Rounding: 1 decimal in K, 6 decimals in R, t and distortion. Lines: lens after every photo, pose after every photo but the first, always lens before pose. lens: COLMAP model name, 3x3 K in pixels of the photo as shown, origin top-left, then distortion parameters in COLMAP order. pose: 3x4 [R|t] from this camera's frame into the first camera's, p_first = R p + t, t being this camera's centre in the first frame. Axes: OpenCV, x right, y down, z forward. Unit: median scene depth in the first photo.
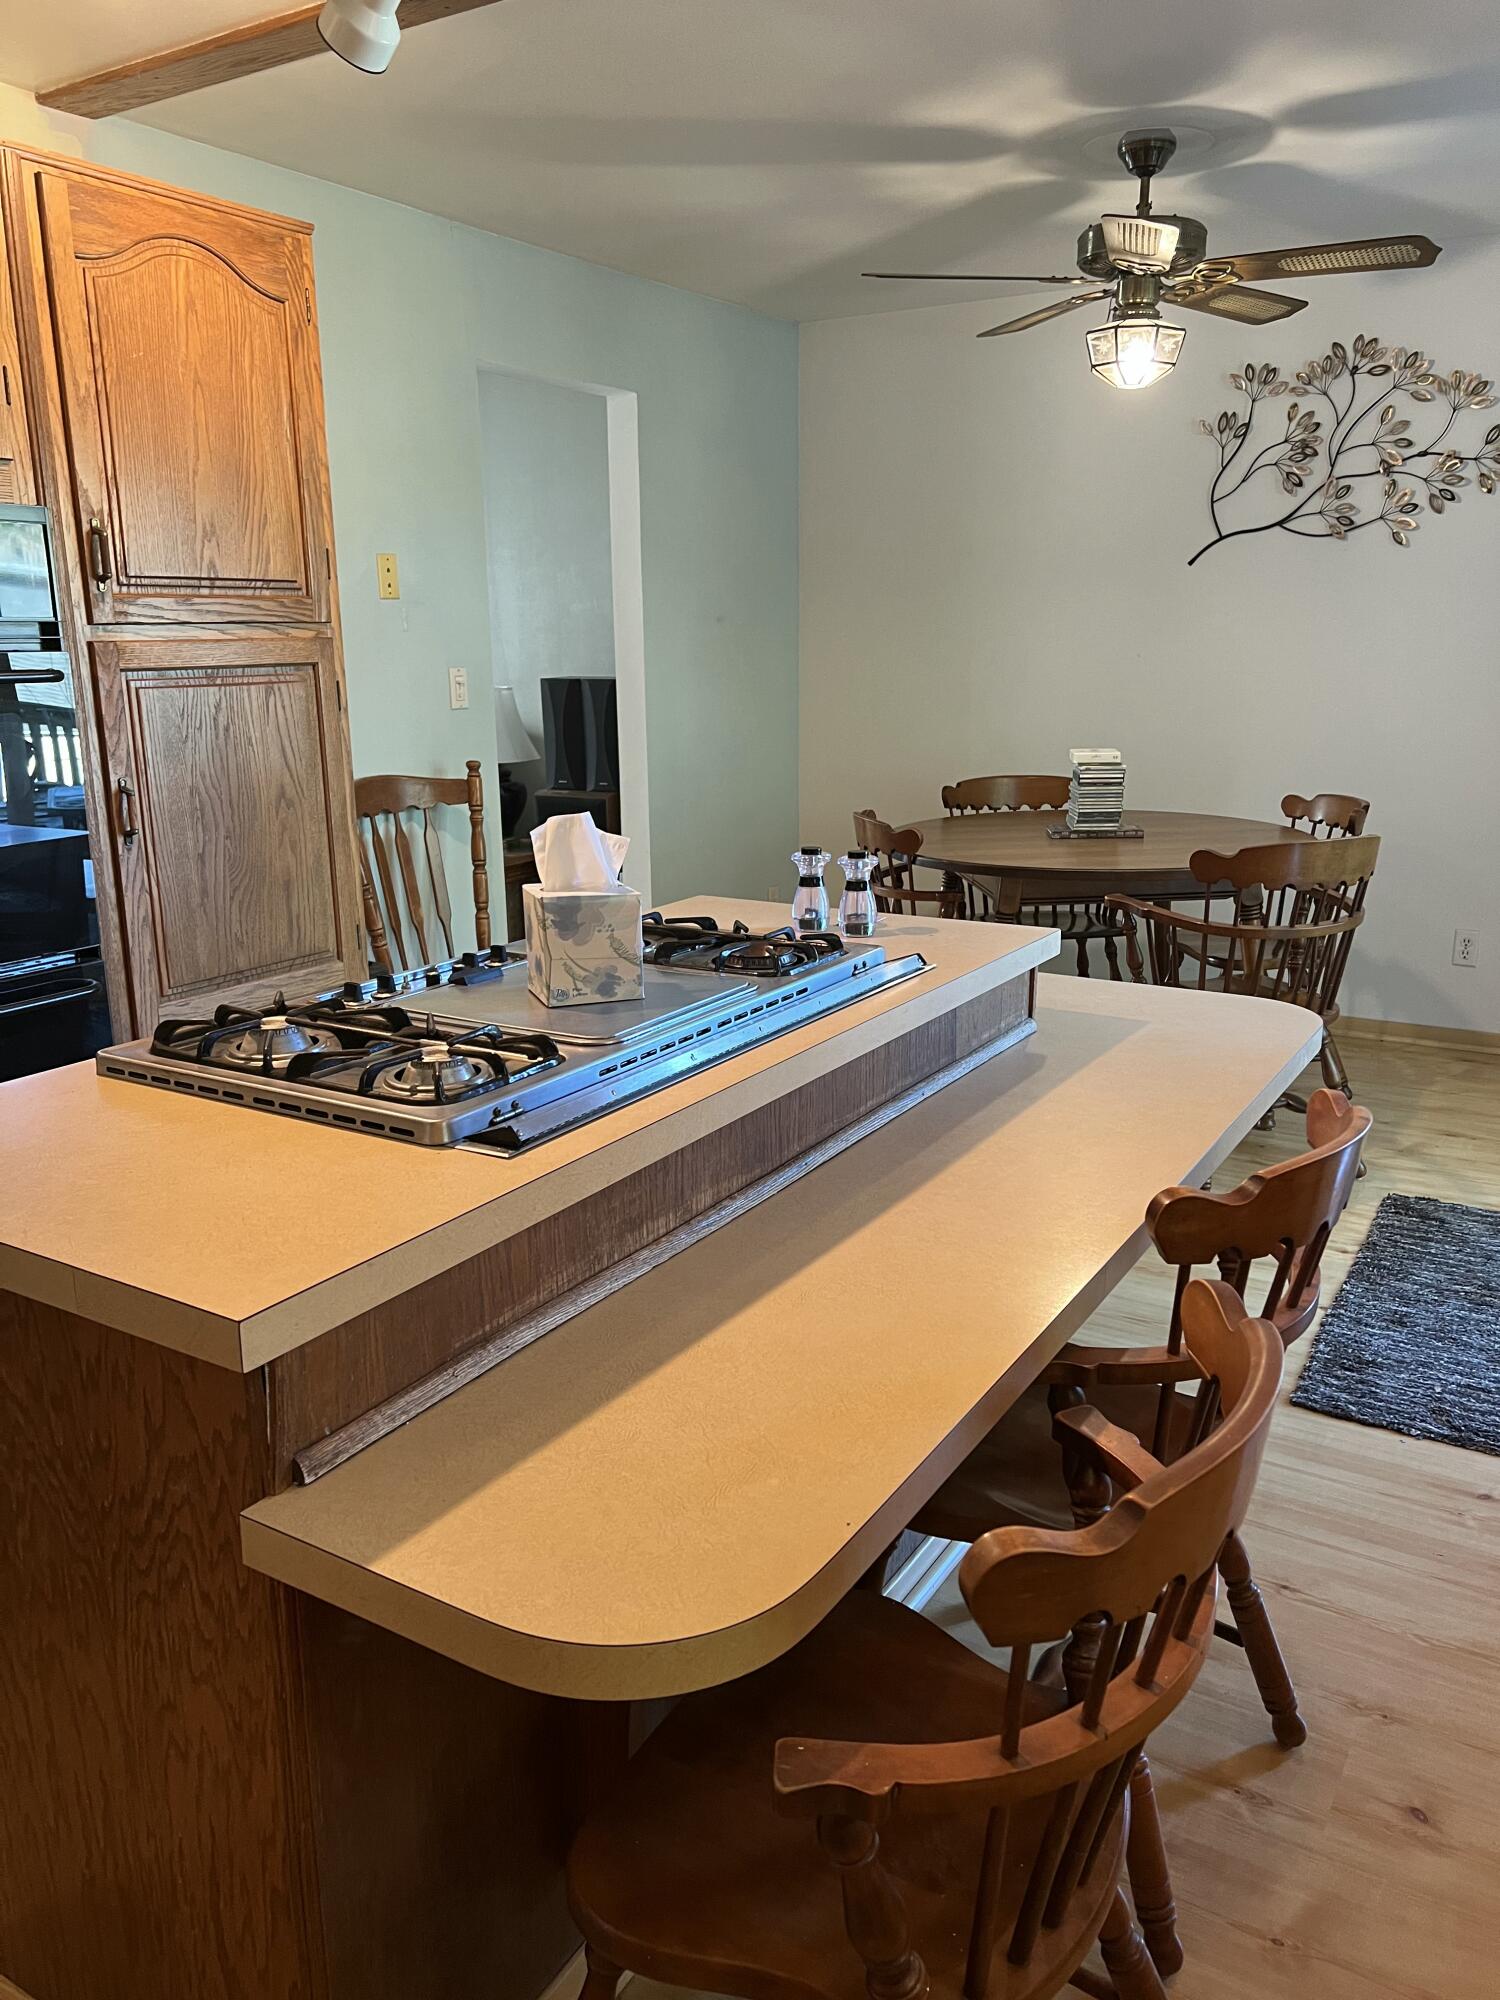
lens RADIAL K [[1505.1, 0, 750.0], [0, 1505.1, 1000.0], [0, 0, 1]] dist [0.023775, -0.001602]
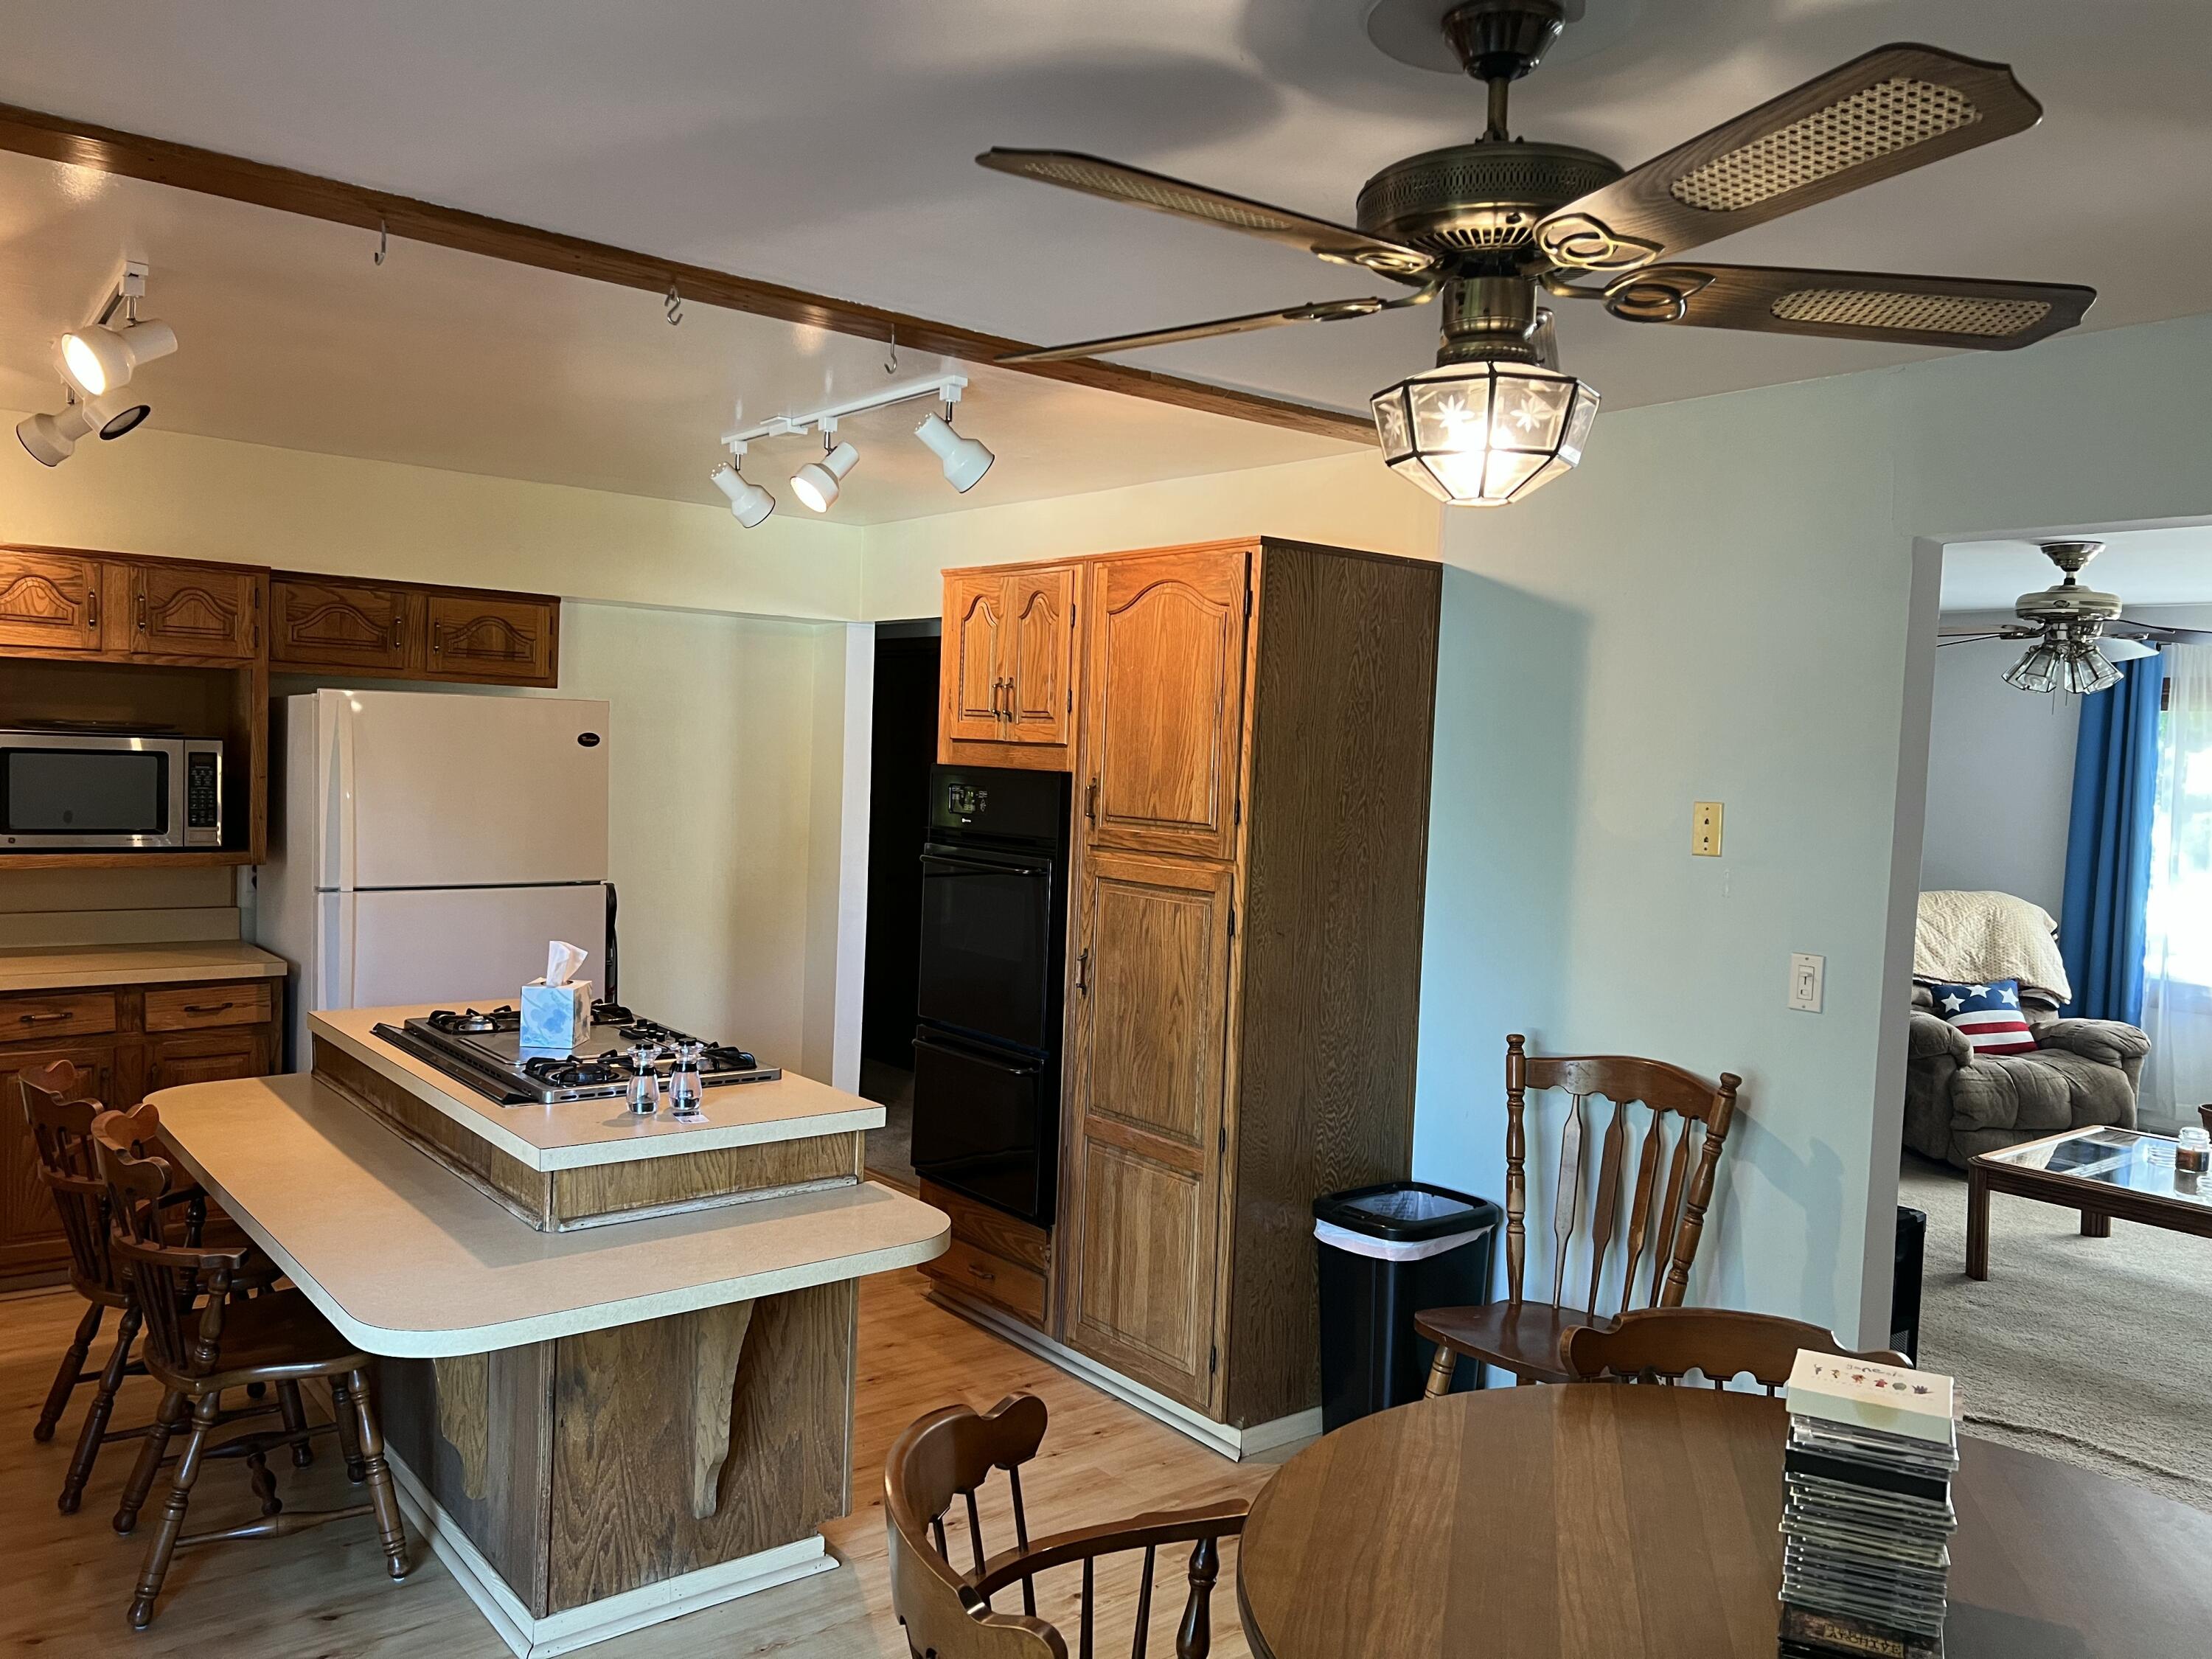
lens RADIAL K [[1643.0, 0, 1142.8], [0, 1643.0, 858.6], [0, 0, 1]] dist [0.011053, 0.001360]
pose [[-0.321710, 0.059236, -0.944983, 0.935608], [-0.263401, 0.953046, 0.149413, -0.428112], [0.909463, 0.296977, -0.291001, 1.327975]]
